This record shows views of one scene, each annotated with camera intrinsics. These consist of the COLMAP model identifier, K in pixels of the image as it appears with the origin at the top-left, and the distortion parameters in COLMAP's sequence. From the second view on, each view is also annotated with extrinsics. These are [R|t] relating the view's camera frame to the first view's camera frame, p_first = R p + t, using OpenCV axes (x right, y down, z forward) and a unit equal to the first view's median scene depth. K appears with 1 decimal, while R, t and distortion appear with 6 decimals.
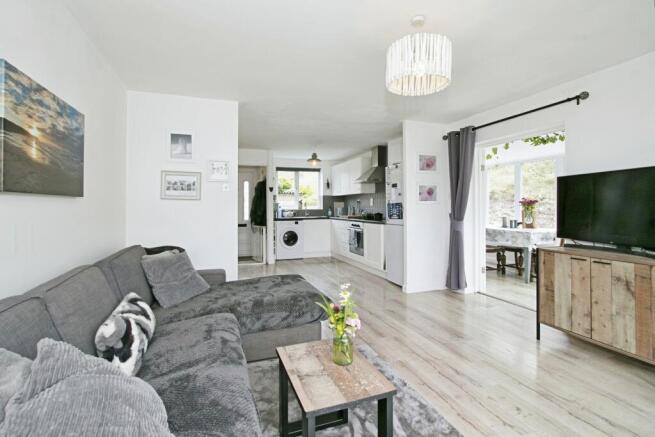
lens RADIAL K [[301.9, 0, 327.2], [0, 301.9, 213.1], [0, 0, 1]] dist [-0.005836, -0.000214]
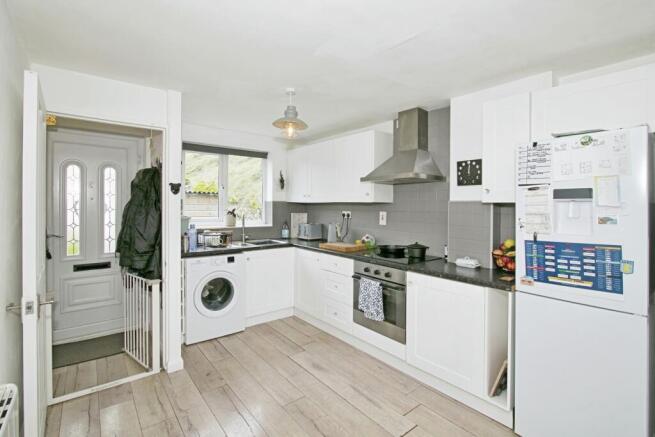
lens RADIAL K [[301.9, 0, 327.9], [0, 301.9, 213.6], [0, 0, 1]] dist [-0.005836, -0.000214]
pose [[0.946071, 0.008257, 0.323854, -0.108192], [-0.010373, 0.999935, 0.004809, -0.042911], [-0.323793, -0.007909, 0.946095, 0.483261]]
